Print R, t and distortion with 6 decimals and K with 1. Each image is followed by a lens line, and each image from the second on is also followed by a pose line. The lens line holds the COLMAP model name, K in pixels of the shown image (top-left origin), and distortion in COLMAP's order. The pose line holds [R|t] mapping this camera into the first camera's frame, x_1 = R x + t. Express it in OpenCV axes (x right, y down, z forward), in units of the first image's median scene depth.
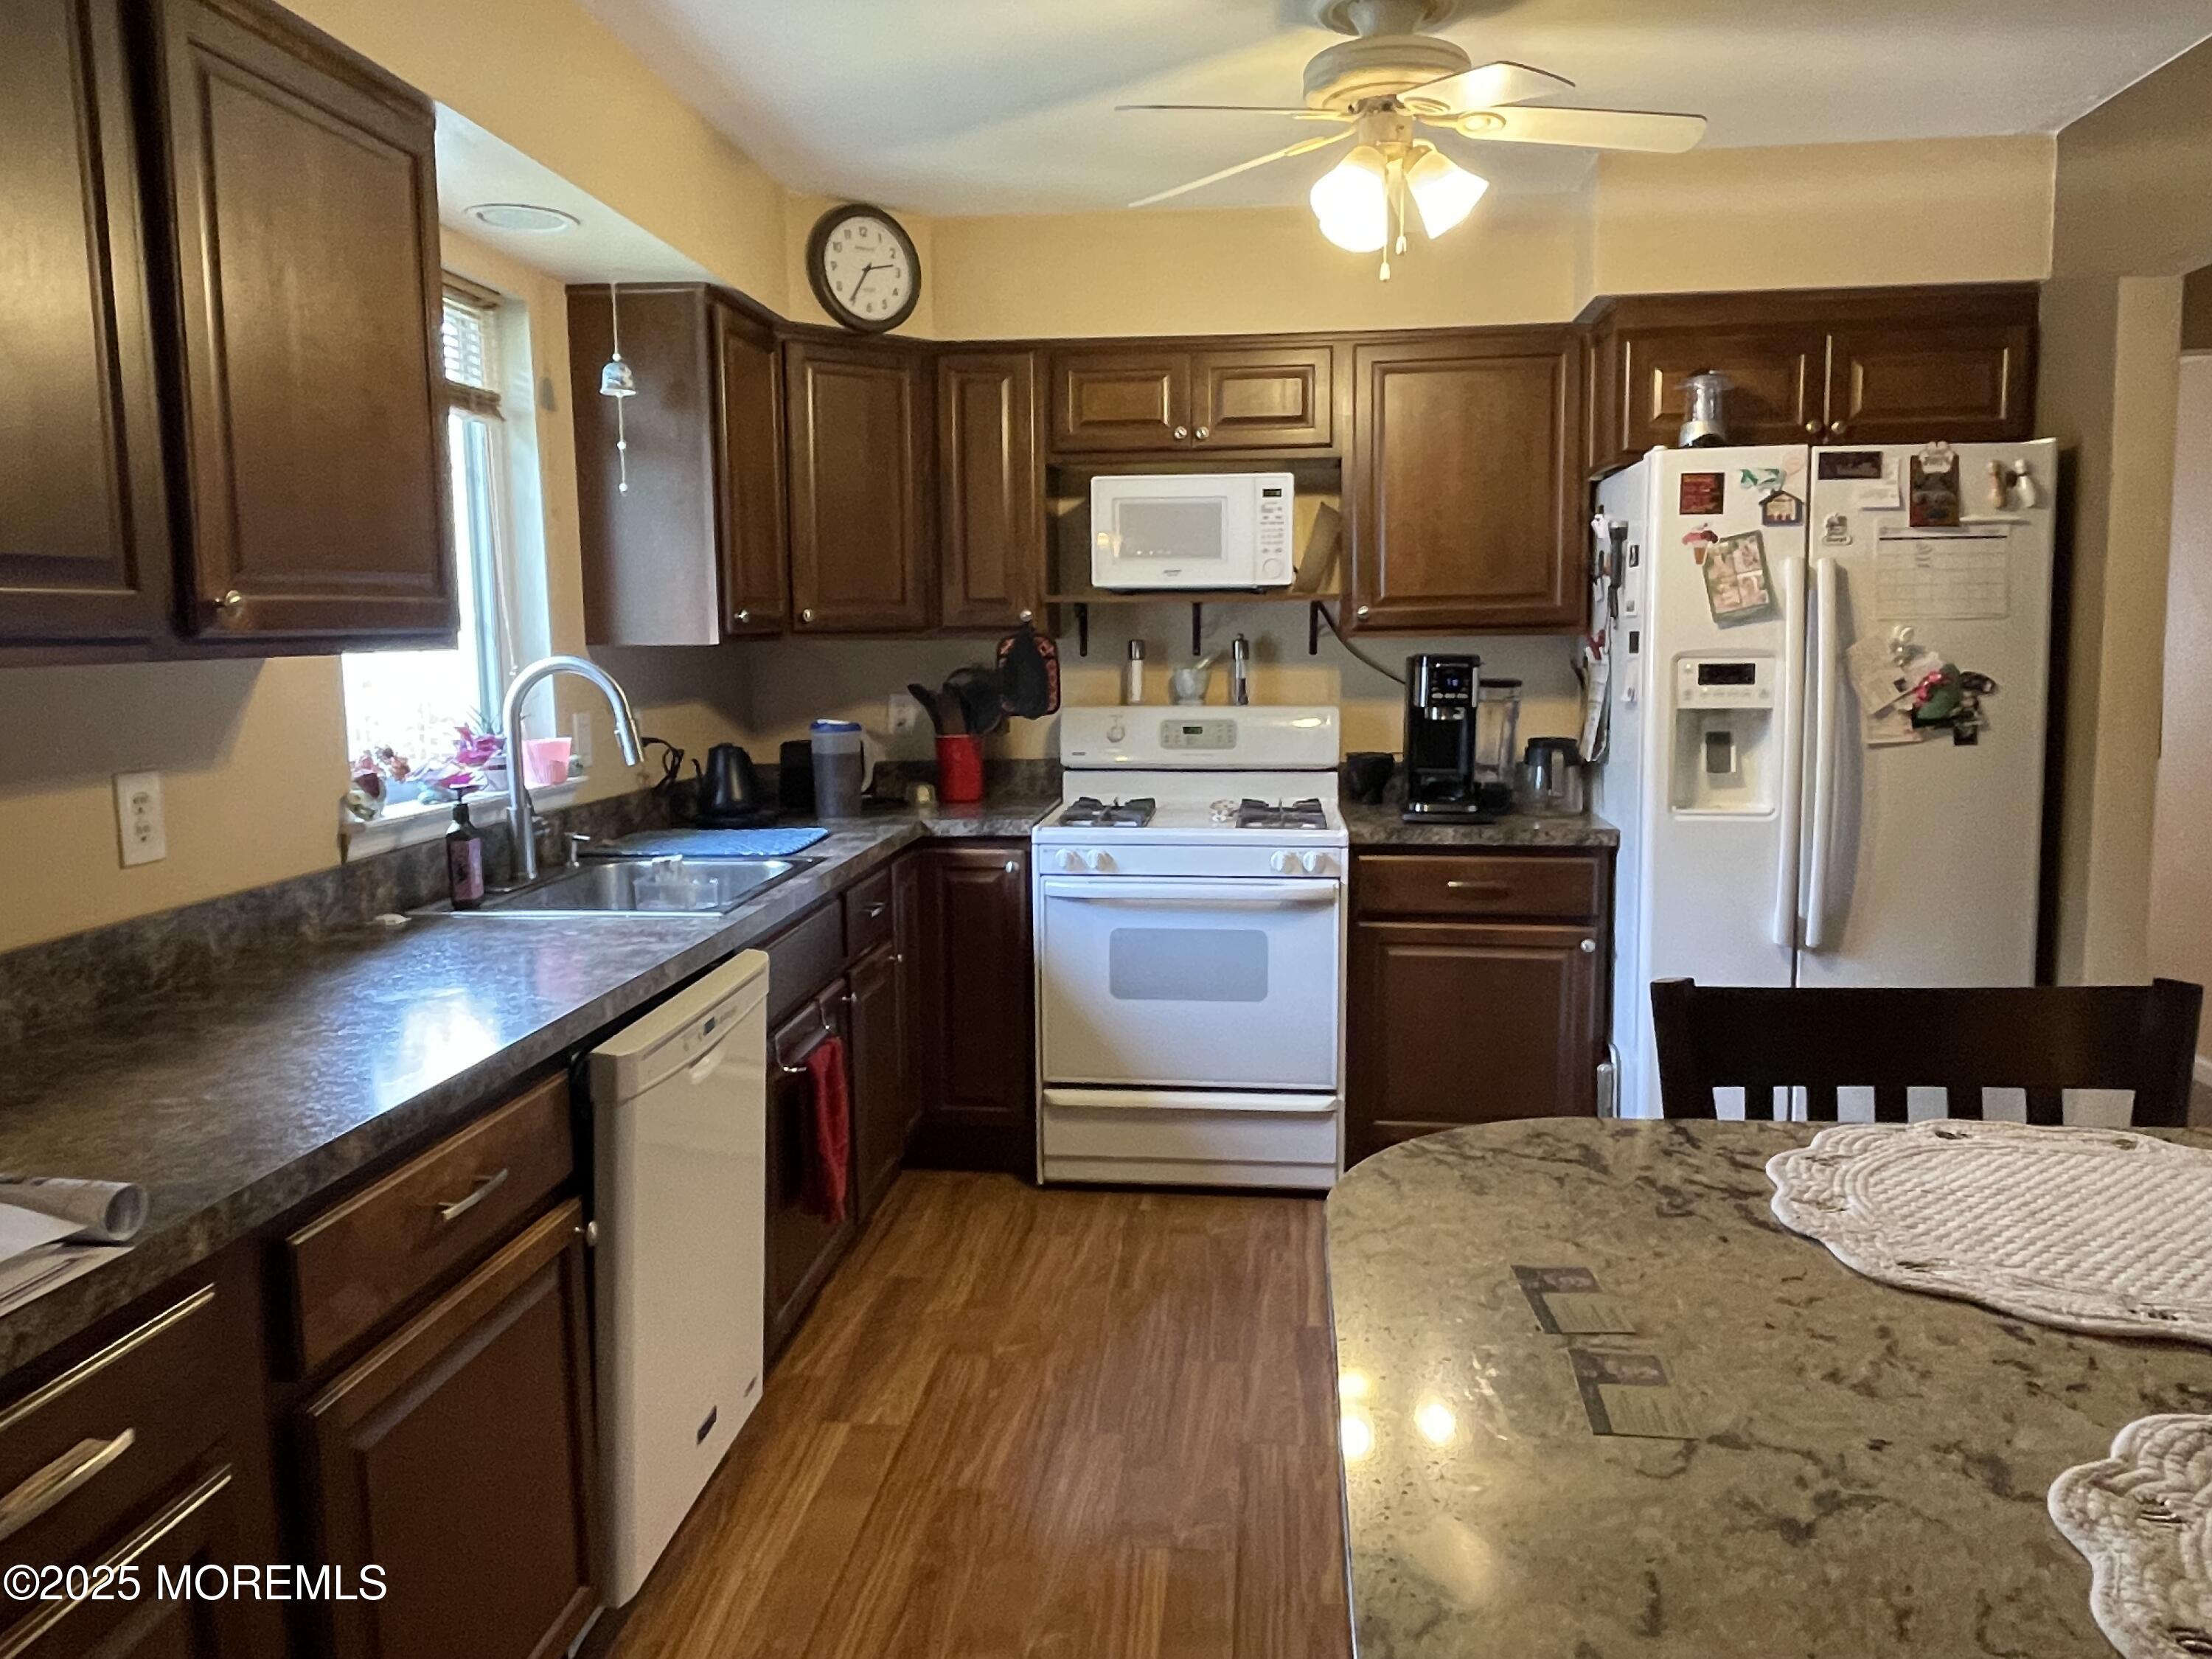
lens RADIAL K [[1554.6, 0, 1098.2], [0, 1554.6, 813.6], [0, 0, 1]] dist [-0.003244, 0.005354]
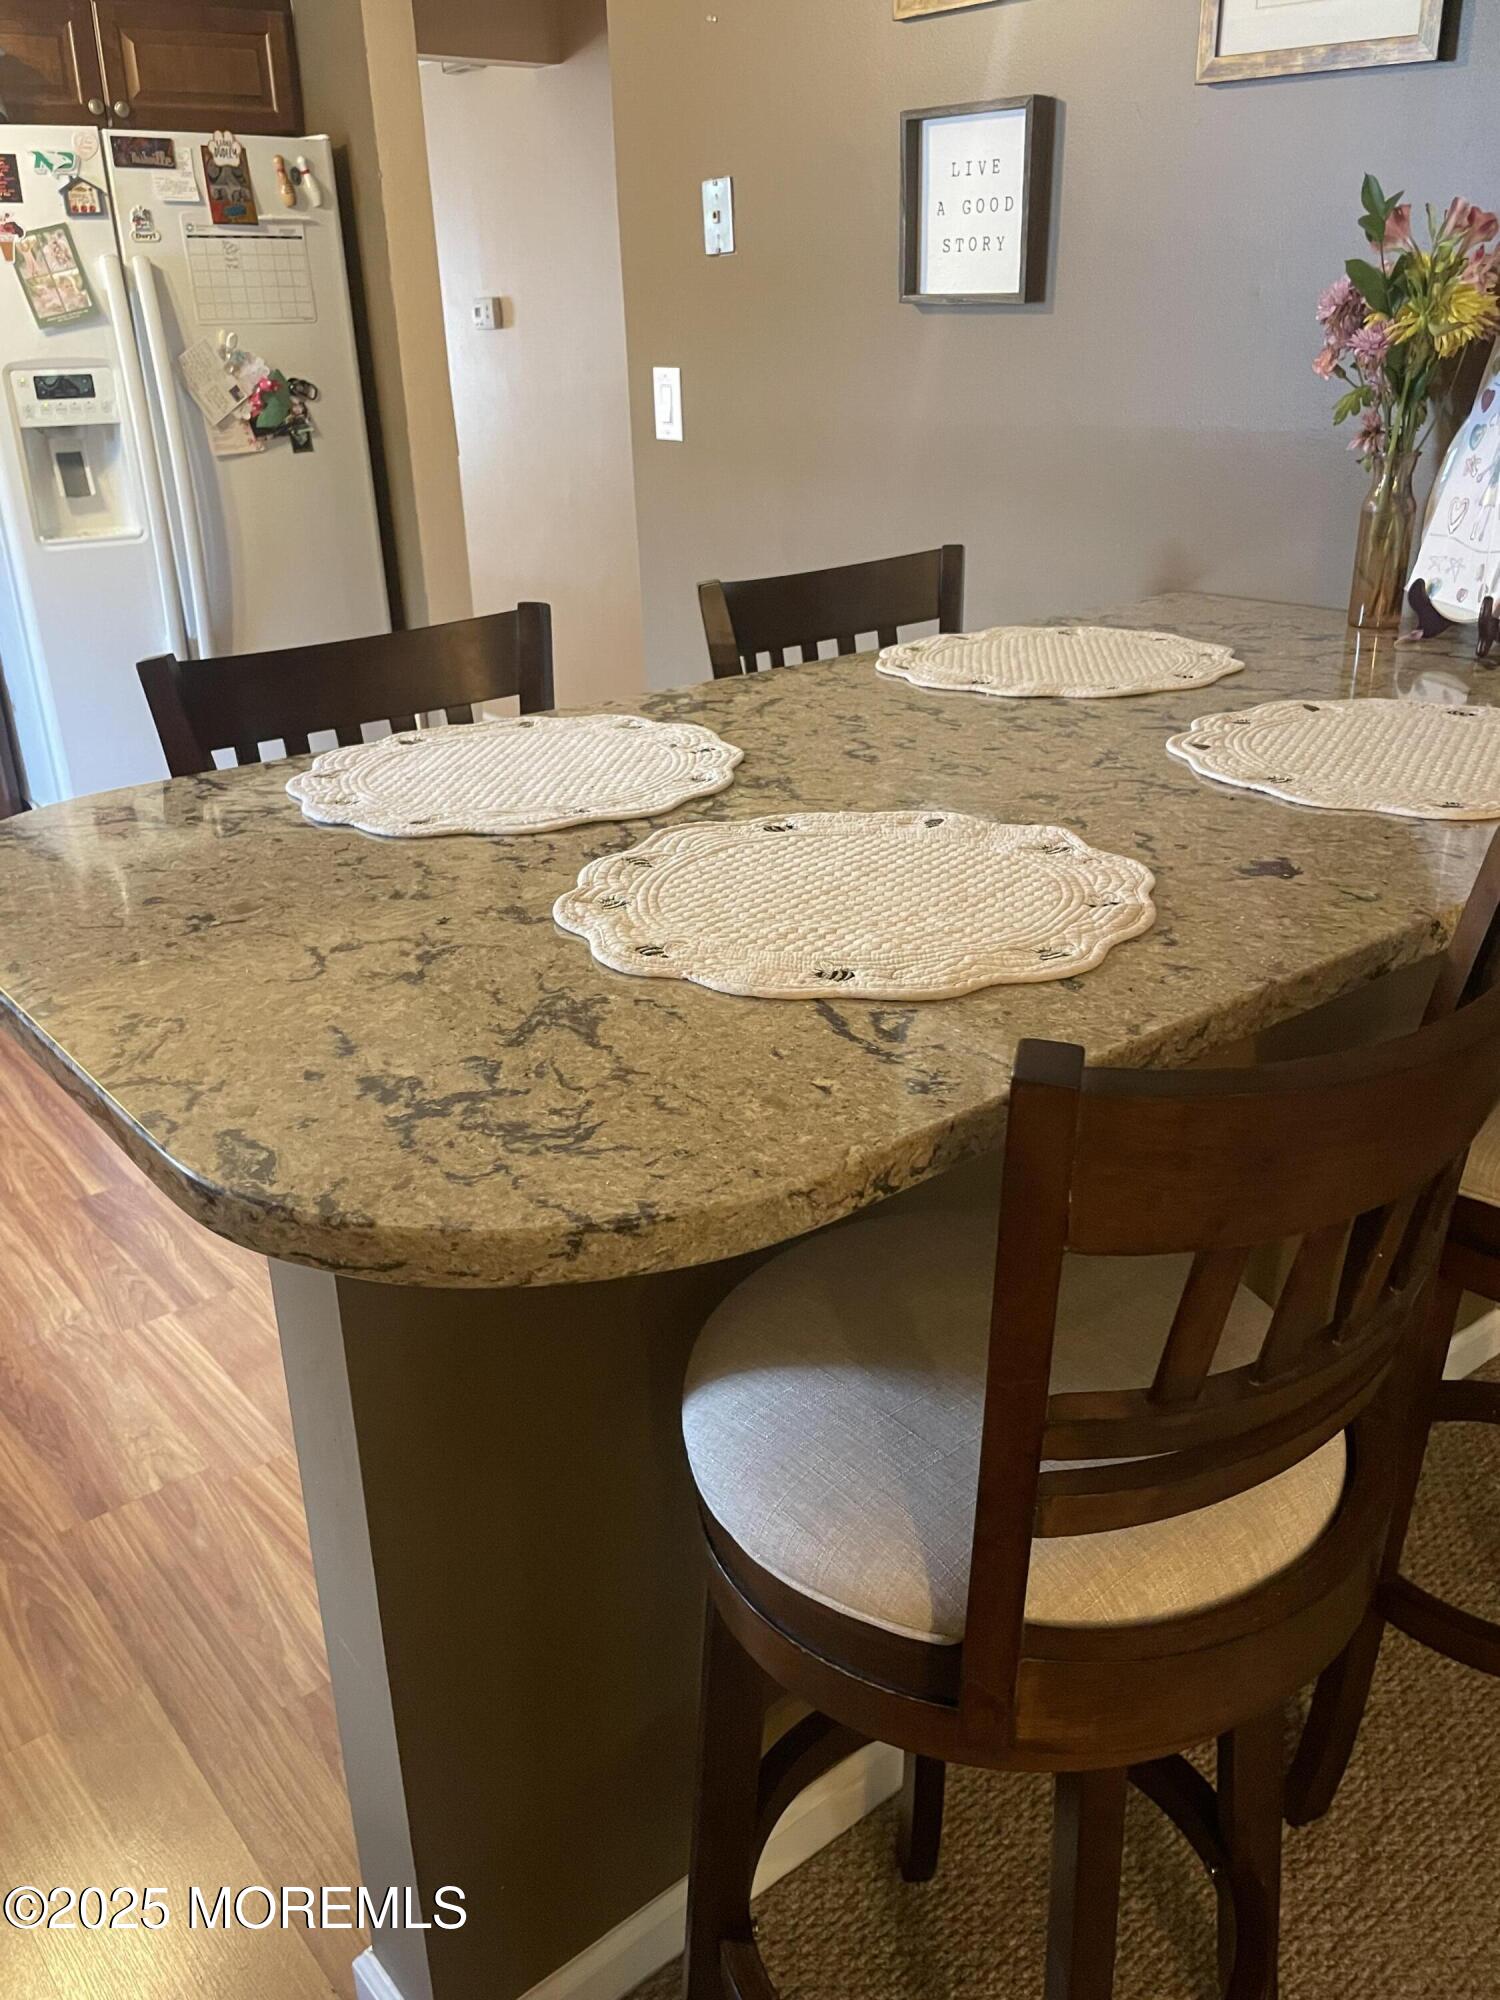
lens RADIAL K [[1596.9, 0, 750.0], [0, 1596.9, 1000.0], [0, 0, 1]] dist [0.067074, -0.118579]
pose [[0.707605, -0.275746, 0.650584, -0.149920], [0.097240, 0.949954, 0.296869, 0.052008], [-0.699885, -0.146803, 0.699006, -0.111108]]
